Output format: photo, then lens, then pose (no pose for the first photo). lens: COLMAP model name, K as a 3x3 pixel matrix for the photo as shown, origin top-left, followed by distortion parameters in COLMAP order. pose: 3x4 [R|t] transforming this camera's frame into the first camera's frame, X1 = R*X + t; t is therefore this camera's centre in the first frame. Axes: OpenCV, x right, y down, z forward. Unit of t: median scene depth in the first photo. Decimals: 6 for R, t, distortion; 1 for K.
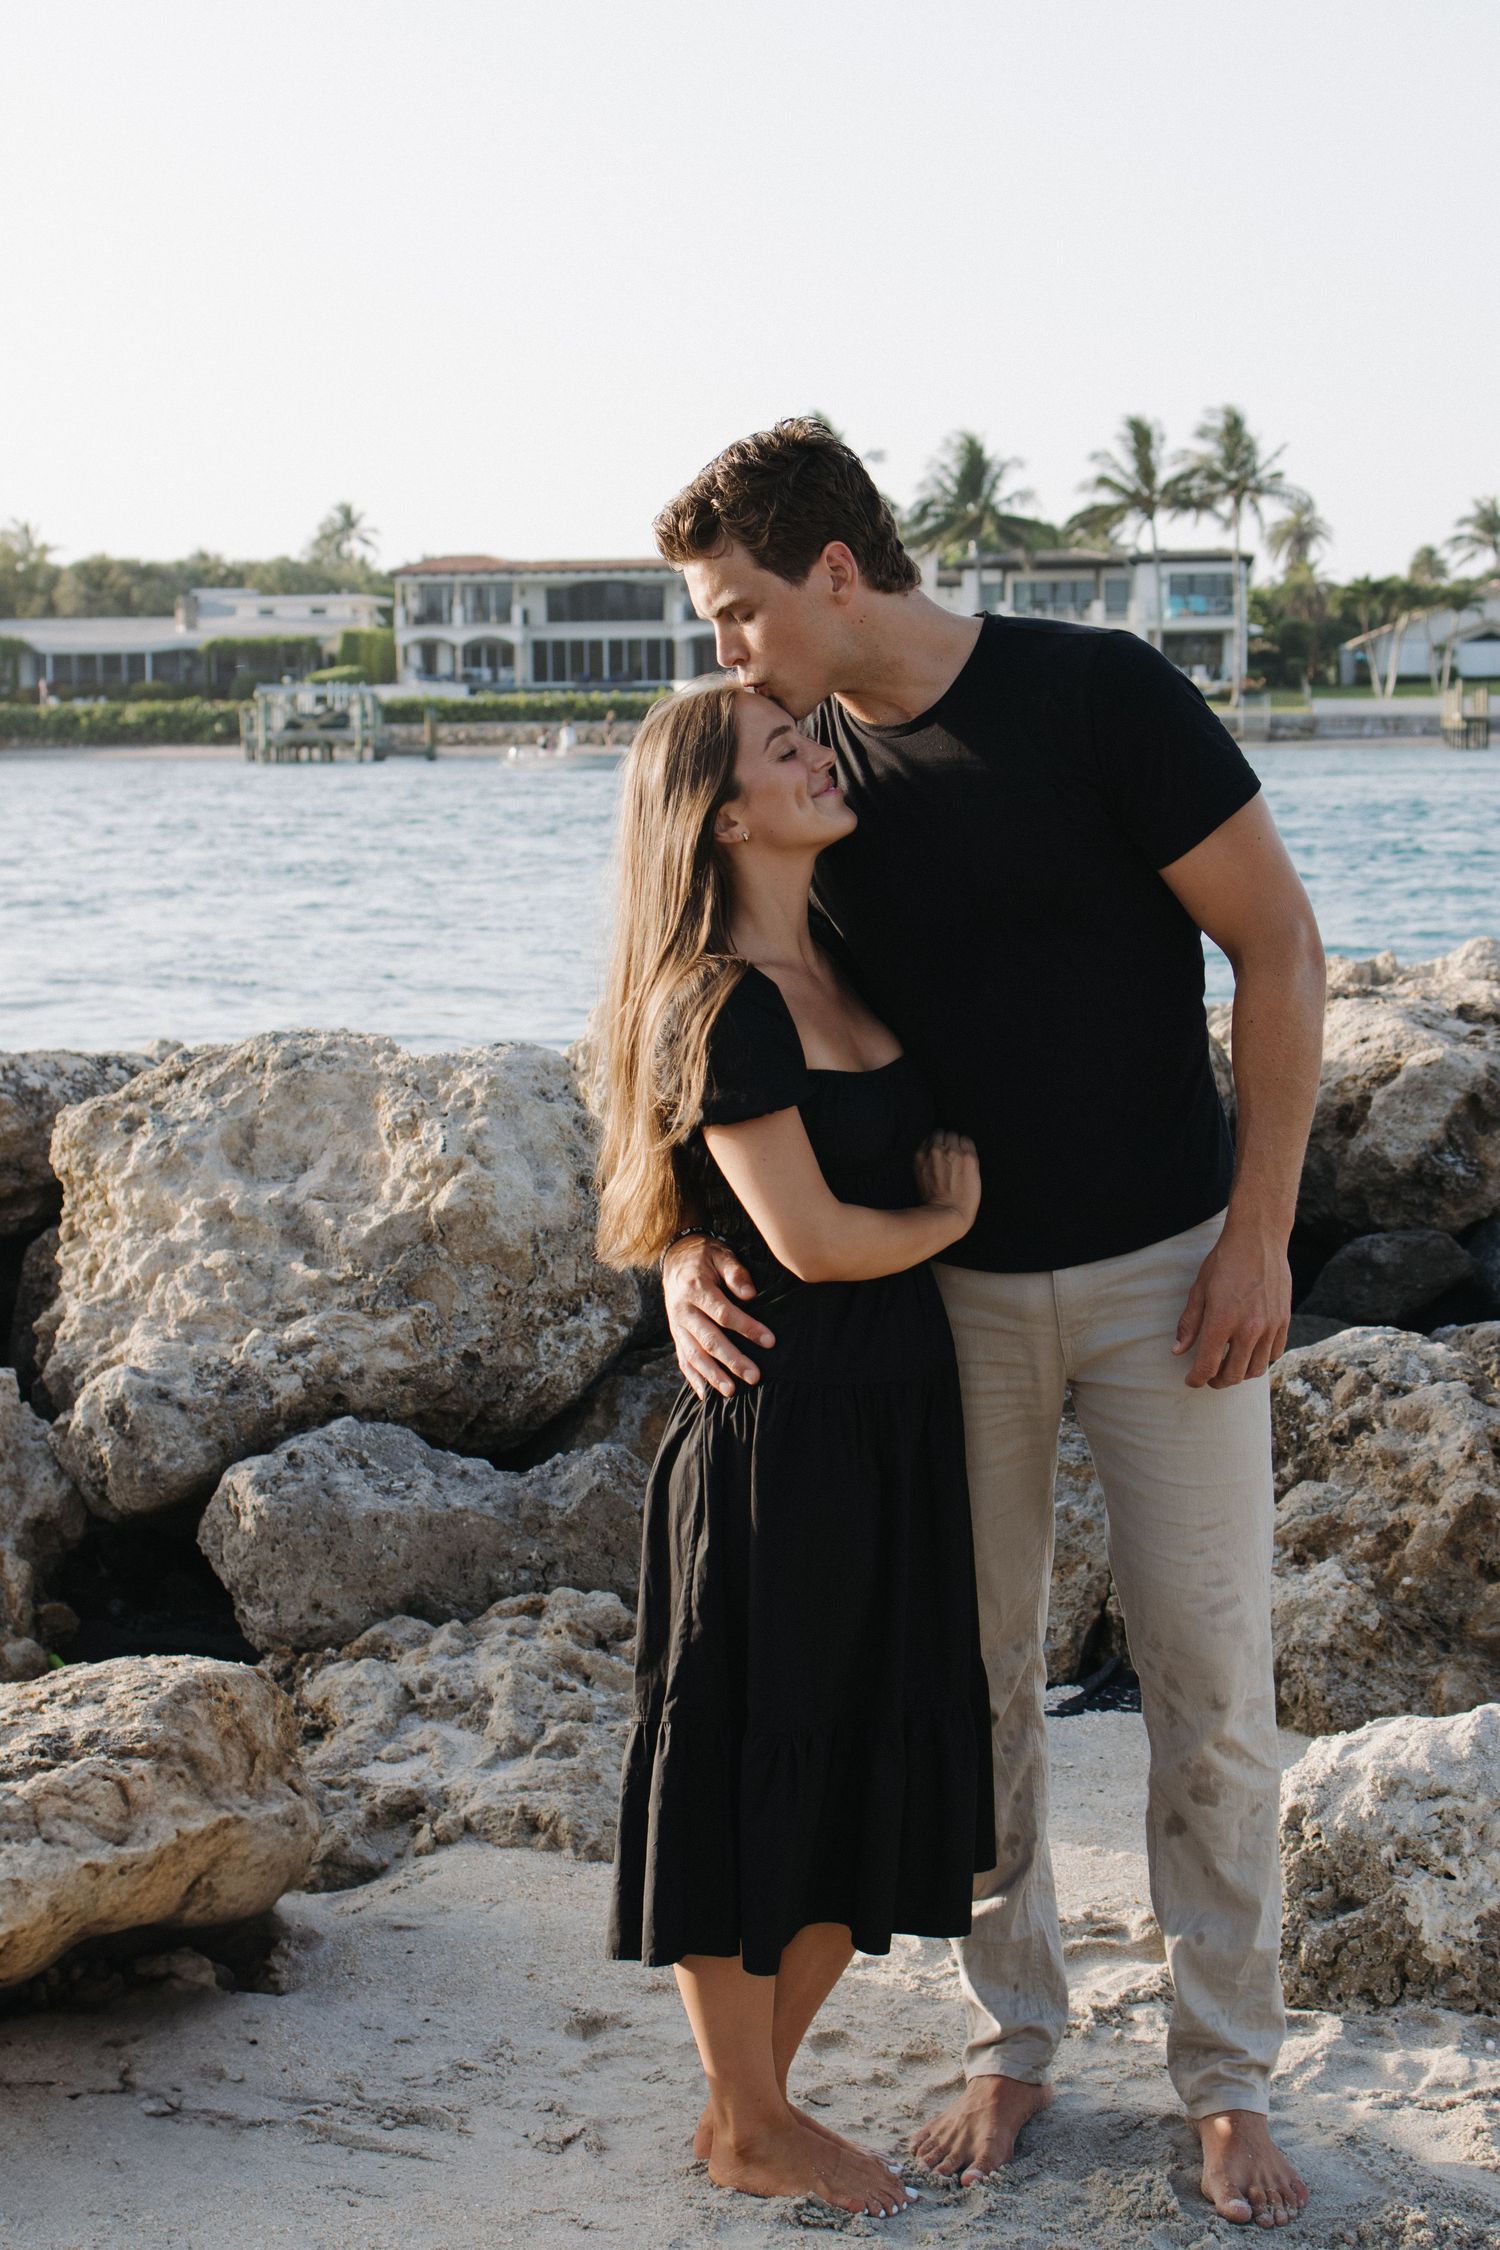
lens RADIAL K [[3550.5, 0, 772.0], [0, 3550.5, 1133.0], [0, 0, 1]] dist [0.029313, -0.074892]
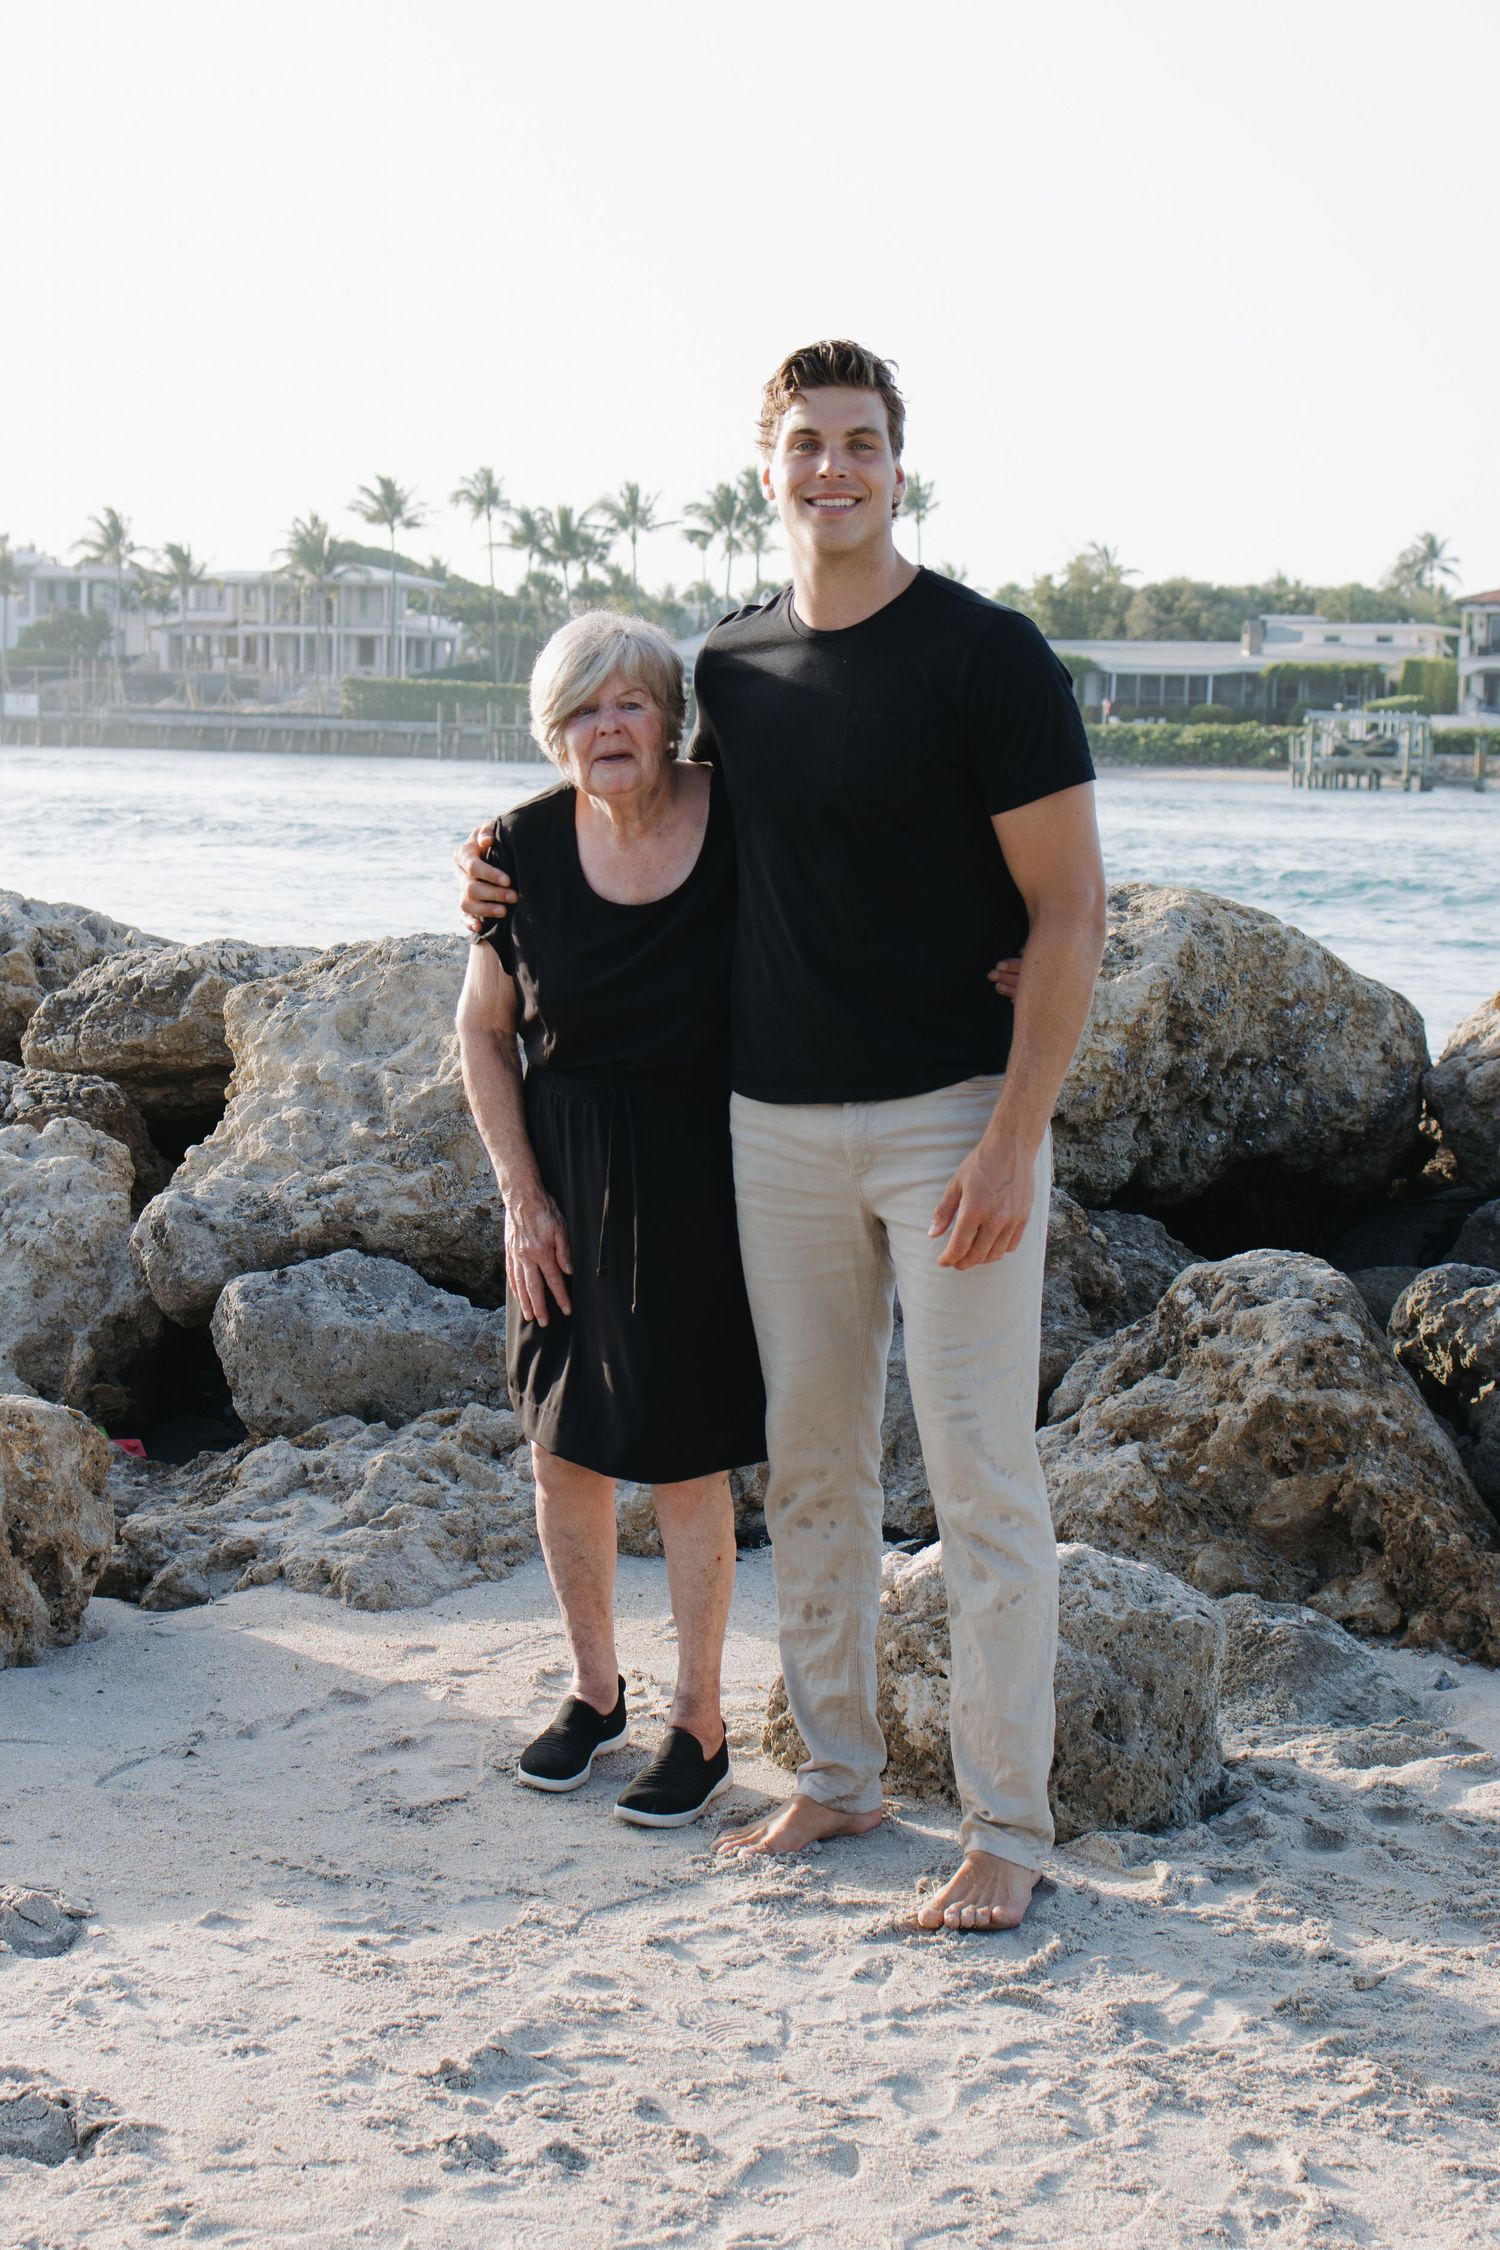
lens RADIAL K [[3550.5, 0, 772.0], [0, 3550.5, 1133.0], [0, 0, 1]] dist [0.029313, -0.074892]
pose [[0.953990, 0.068321, -0.291951, 0.337731], [-0.070574, 0.997503, 0.002821, 0.027293], [0.291415, 0.017913, 0.956429, -0.076930]]
